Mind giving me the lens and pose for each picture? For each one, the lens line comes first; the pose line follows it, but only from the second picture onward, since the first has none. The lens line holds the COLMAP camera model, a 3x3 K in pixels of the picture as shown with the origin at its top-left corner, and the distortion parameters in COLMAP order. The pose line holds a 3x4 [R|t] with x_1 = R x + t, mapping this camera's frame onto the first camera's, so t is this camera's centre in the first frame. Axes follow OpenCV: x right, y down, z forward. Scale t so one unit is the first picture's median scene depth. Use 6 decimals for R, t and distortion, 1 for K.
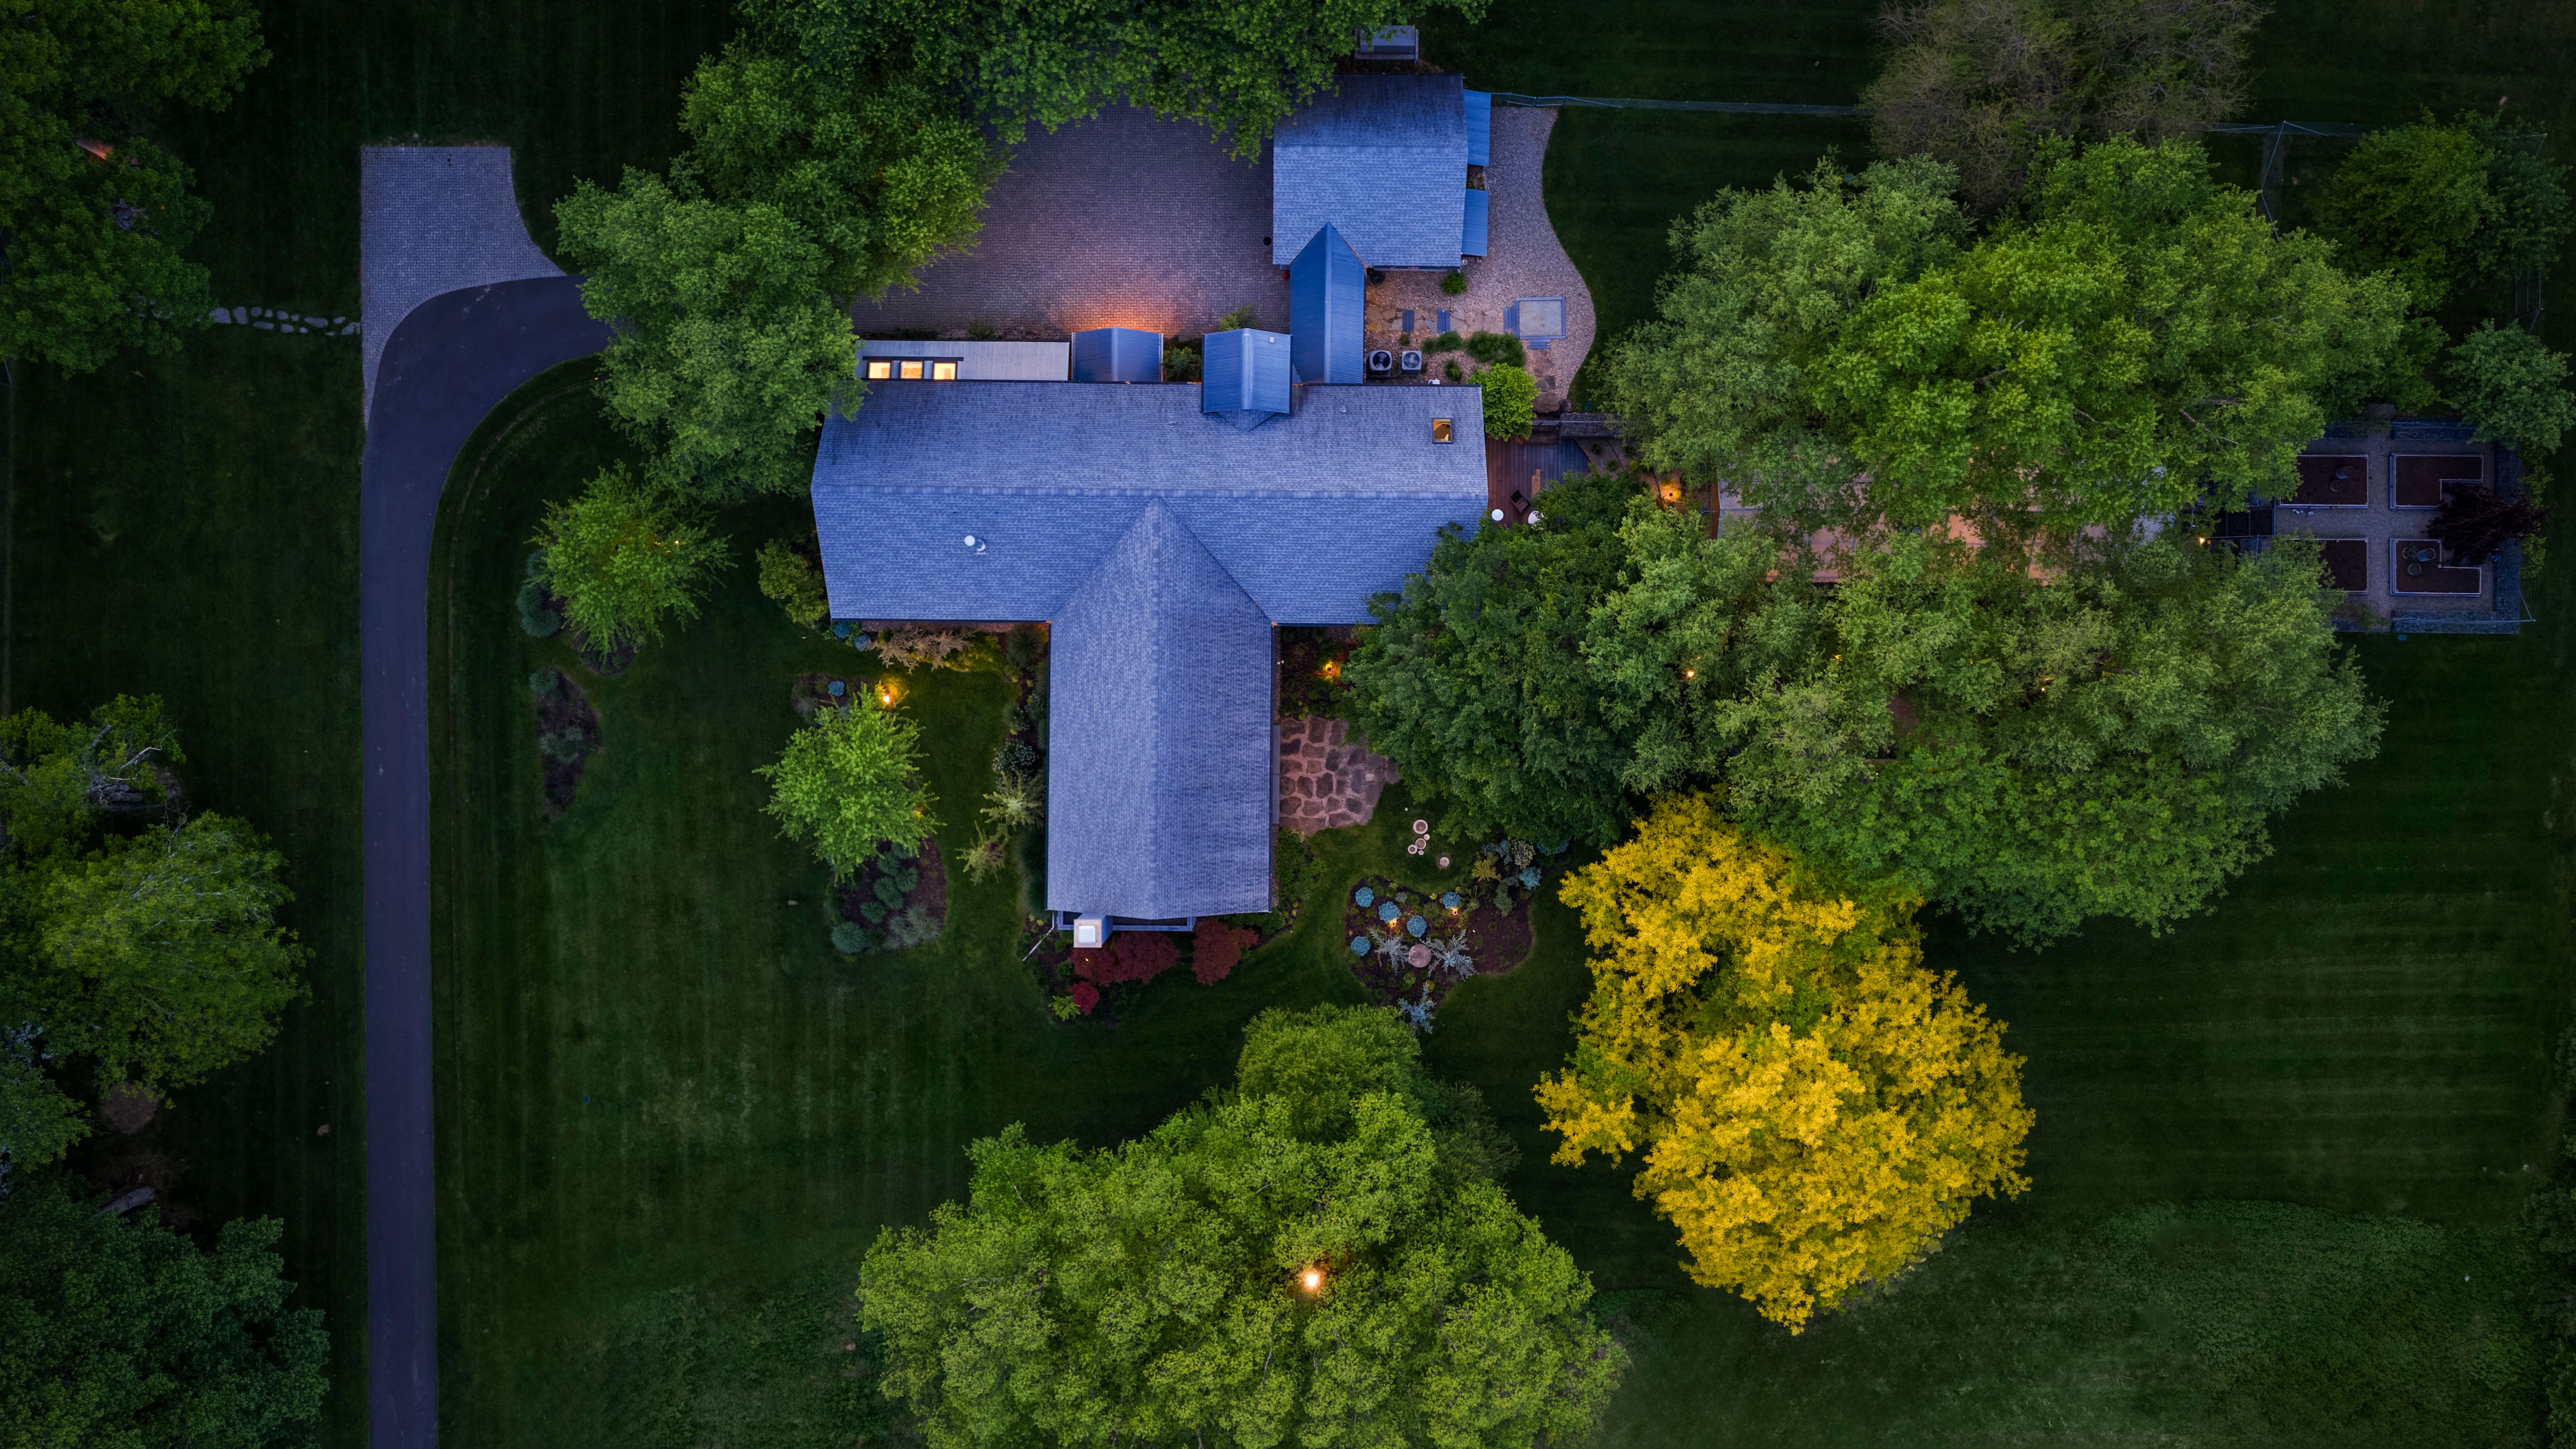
lens RADIAL K [[2163.1, 0, 1288.0], [0, 2163.1, 724.5], [0, 0, 1]] dist [0.078821, -0.188948]
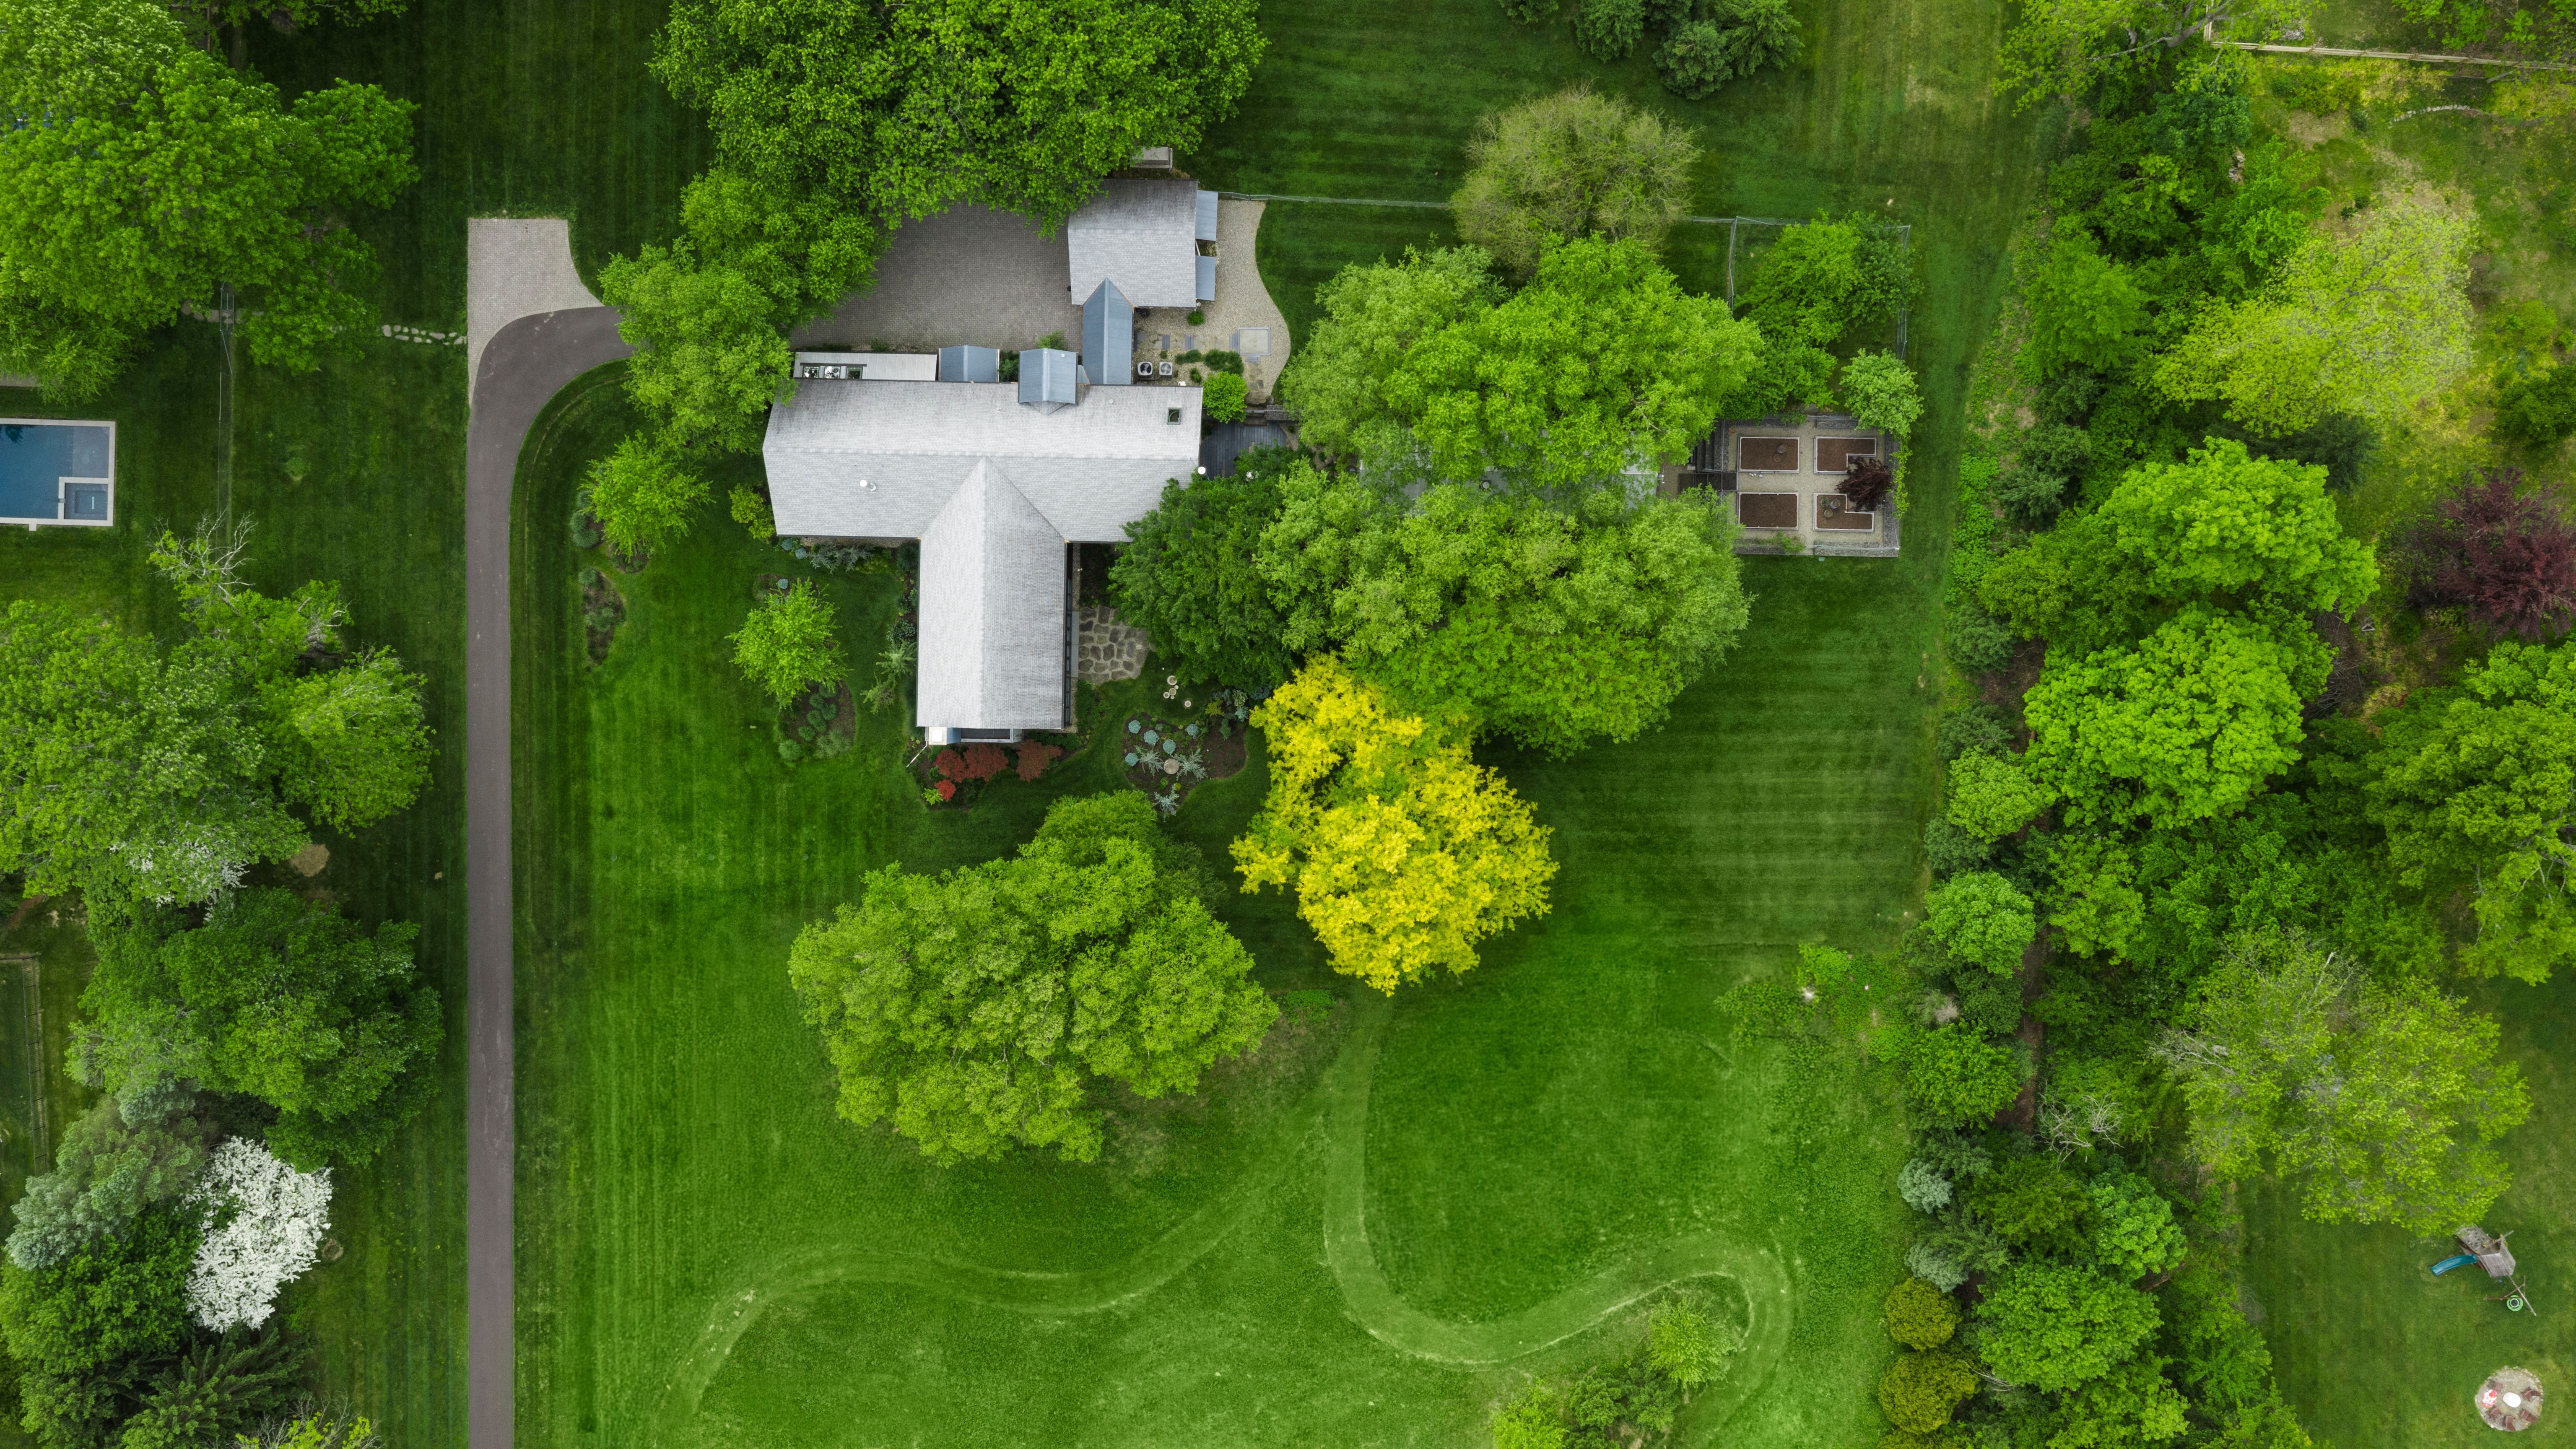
lens RADIAL K [[2163.1, 0, 1288.0], [0, 2163.1, 724.5], [0, 0, 1]] dist [0.078821, -0.188948]
pose [[0.999955, 0.009347, -0.001714, 0.155667], [-0.009322, 0.999859, 0.013987, 0.060656], [0.001845, -0.013970, 0.999901, -0.538838]]
